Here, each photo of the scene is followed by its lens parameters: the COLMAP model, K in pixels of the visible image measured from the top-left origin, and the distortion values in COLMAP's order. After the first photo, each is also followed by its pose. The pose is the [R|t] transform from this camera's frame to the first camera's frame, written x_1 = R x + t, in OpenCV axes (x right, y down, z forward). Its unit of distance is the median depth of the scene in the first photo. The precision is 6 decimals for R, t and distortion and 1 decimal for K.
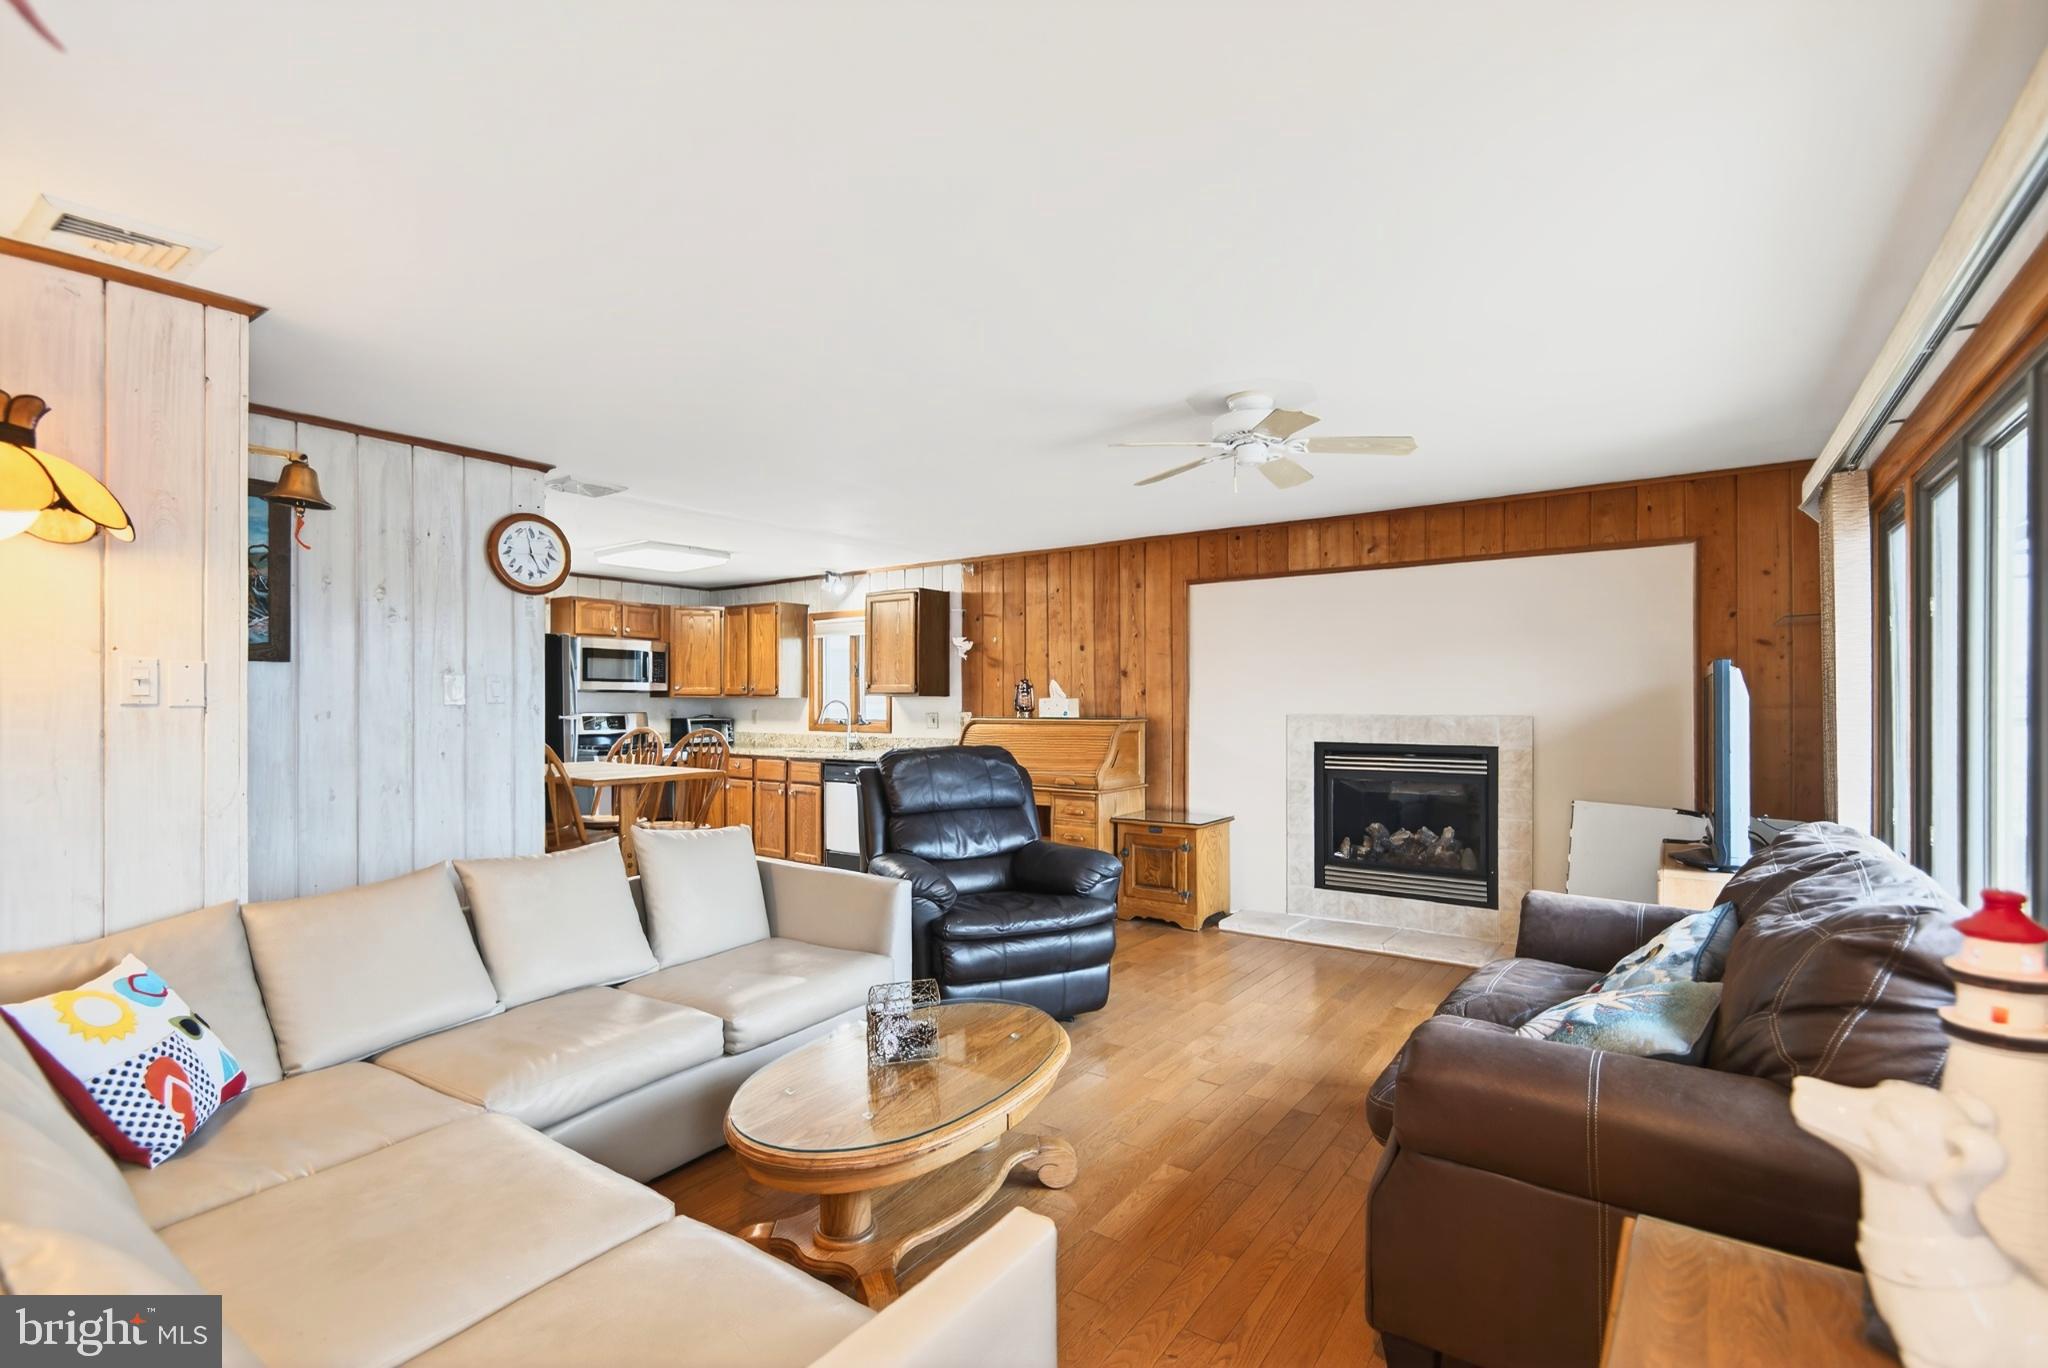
lens RADIAL K [[940.3, 0, 1022.0], [0, 940.3, 707.1], [0, 0, 1]] dist [-0.000717, -0.000426]
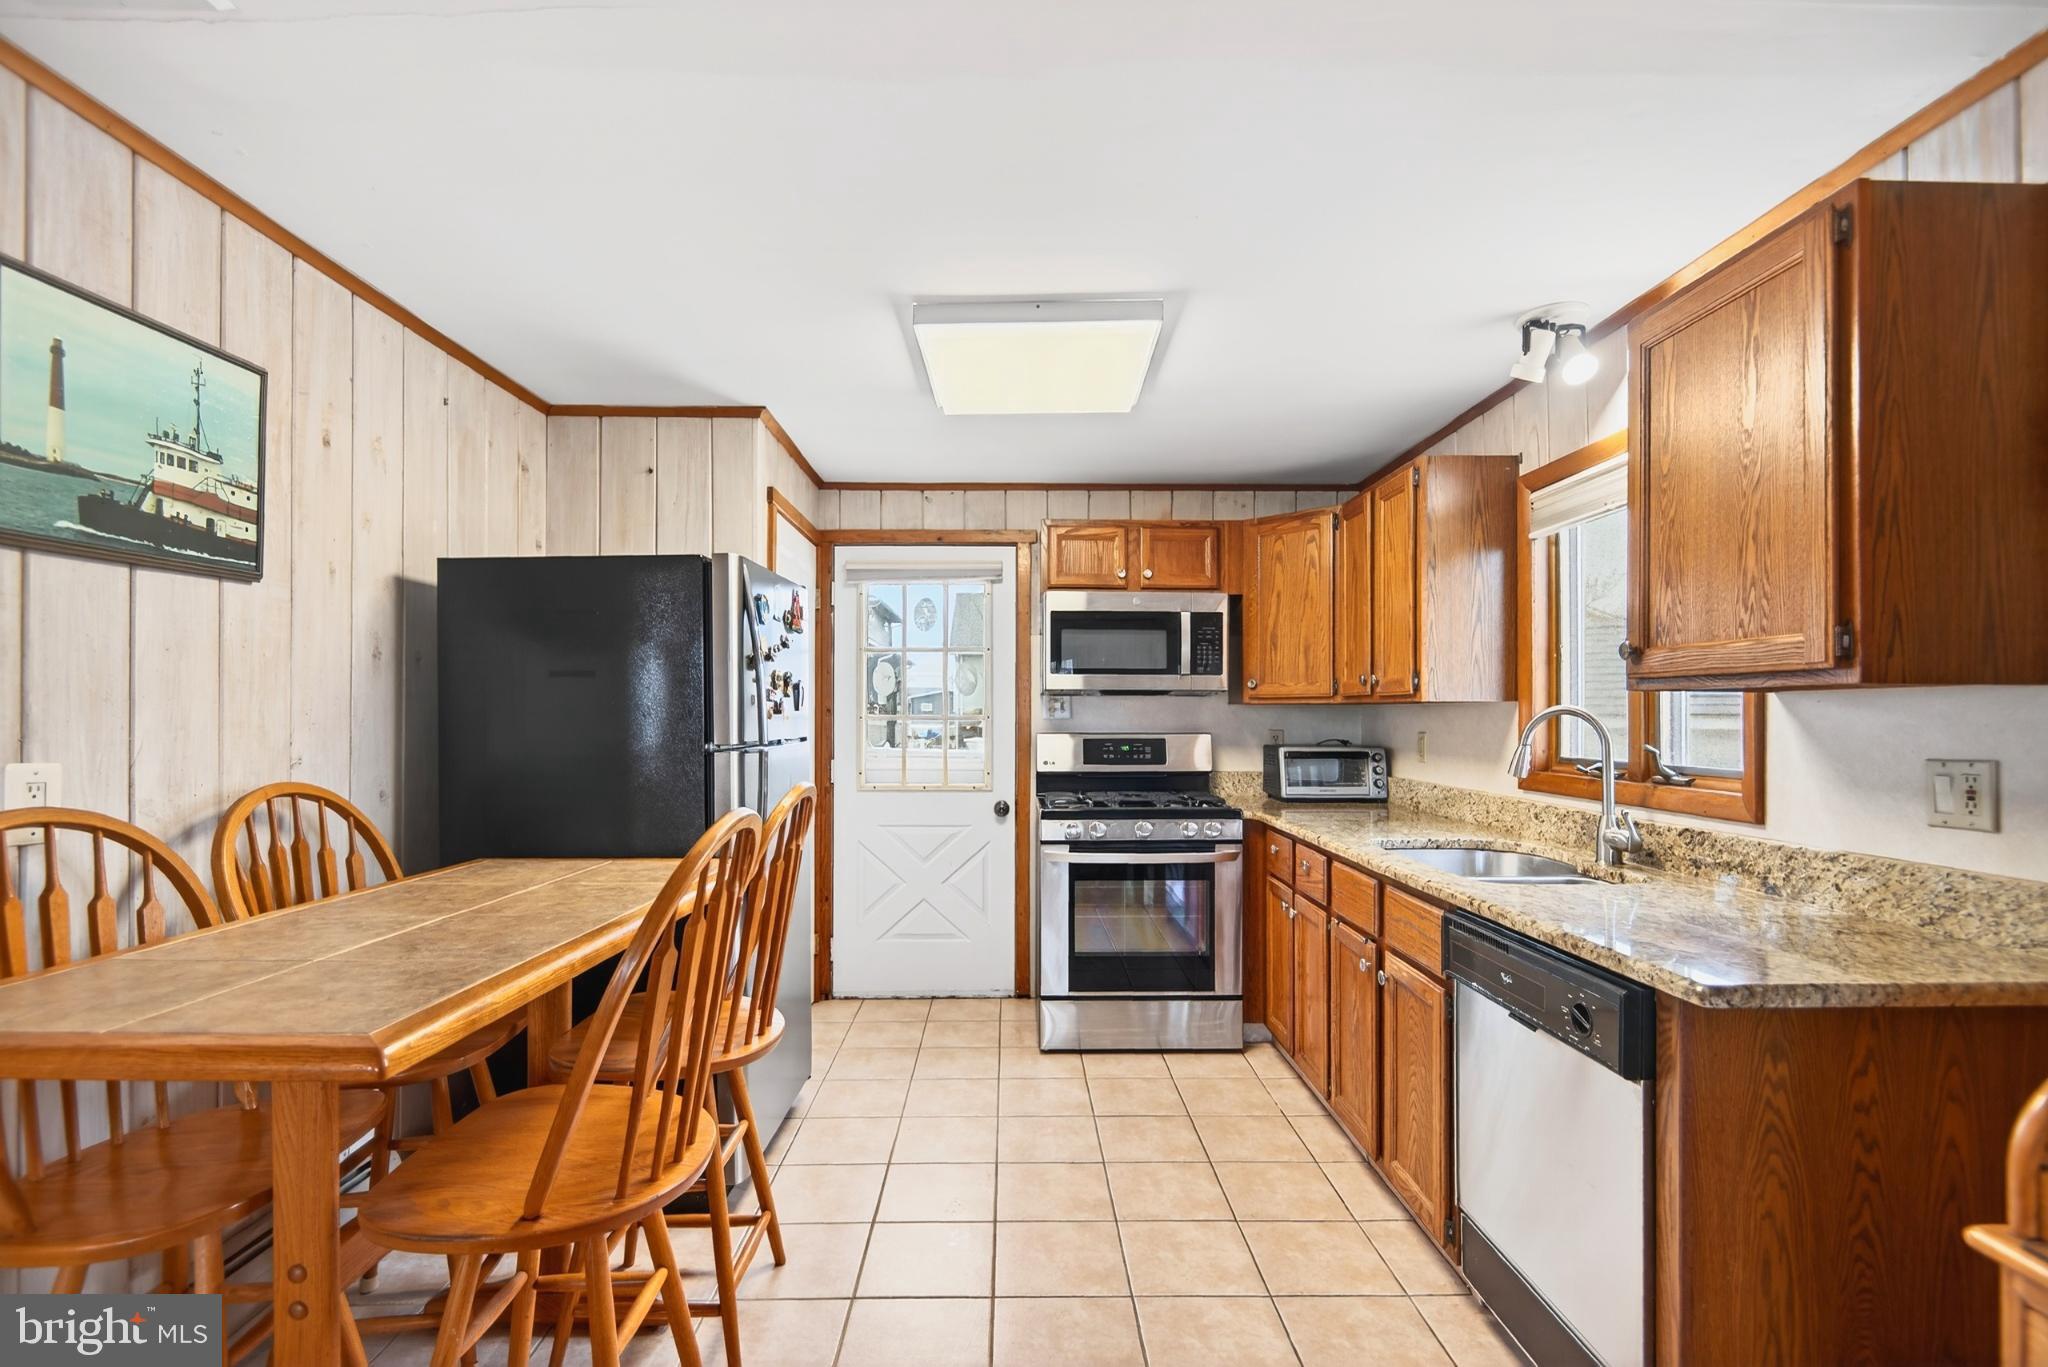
lens RADIAL K [[940.3, 0, 1022.0], [0, 940.3, 706.6], [0, 0, 1]] dist [-0.000717, -0.000426]
pose [[0.595926, -0.005664, -0.803020, -0.049069], [-0.007872, 0.999886, -0.012894, -0.001616], [0.803001, 0.014005, 0.595813, 0.693468]]
